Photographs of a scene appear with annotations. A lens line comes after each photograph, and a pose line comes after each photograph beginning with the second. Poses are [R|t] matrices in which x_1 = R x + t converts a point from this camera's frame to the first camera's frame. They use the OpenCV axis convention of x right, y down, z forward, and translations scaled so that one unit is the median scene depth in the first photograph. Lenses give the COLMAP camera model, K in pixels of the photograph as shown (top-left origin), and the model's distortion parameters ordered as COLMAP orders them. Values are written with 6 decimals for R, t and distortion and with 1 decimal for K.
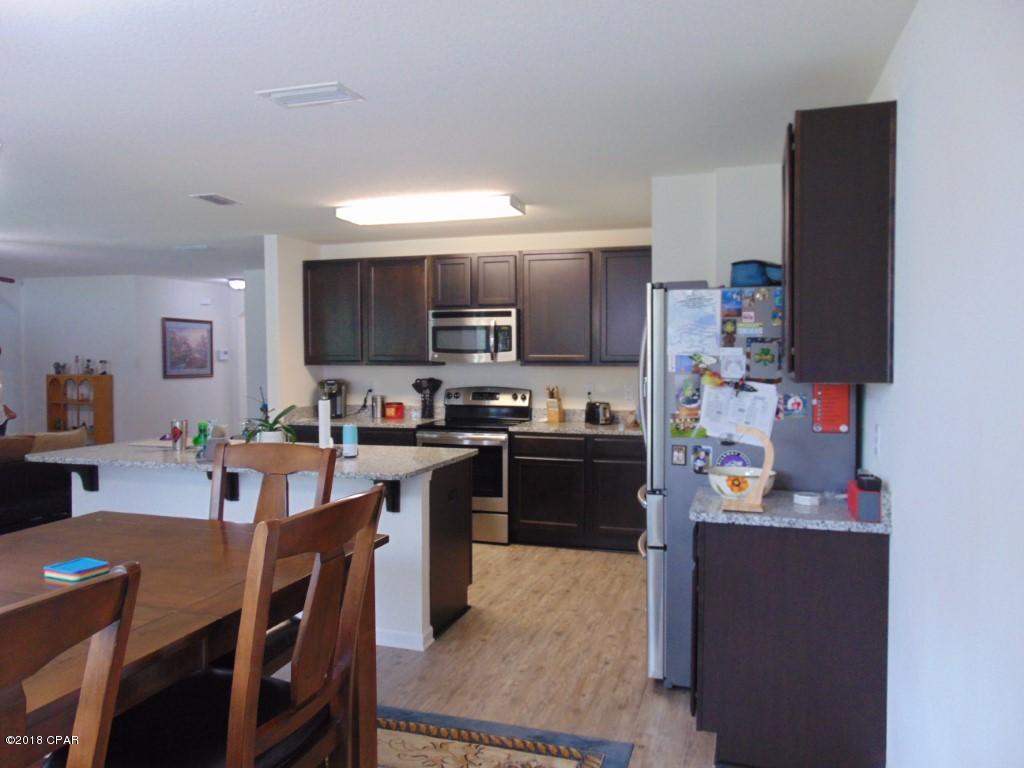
lens RADIAL K [[761.4, 0, 512.0], [0, 761.4, 384.0], [0, 0, 1]] dist [-0.004984, -0.005458]
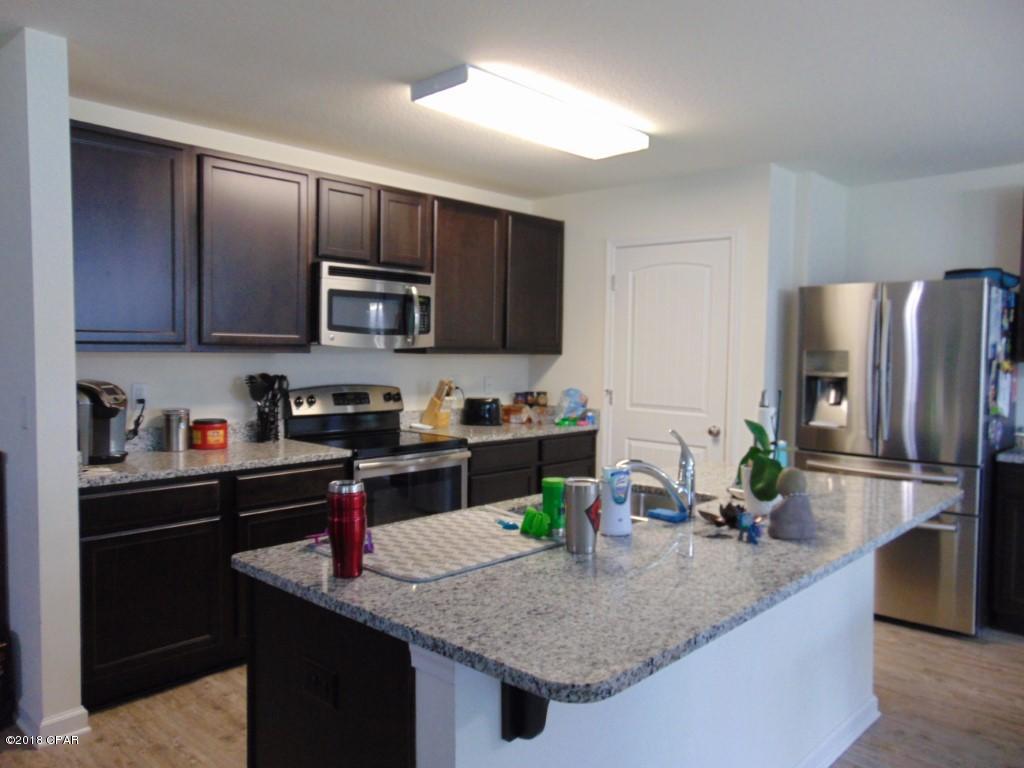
lens RADIAL K [[761.4, 0, 512.0], [0, 761.4, 384.0], [0, 0, 1]] dist [-0.004984, -0.005458]
pose [[0.445867, -0.036714, 0.894346, -0.608059], [0.020837, 0.999313, 0.030635, -0.015519], [-0.894857, 0.004976, 0.446326, 0.615239]]
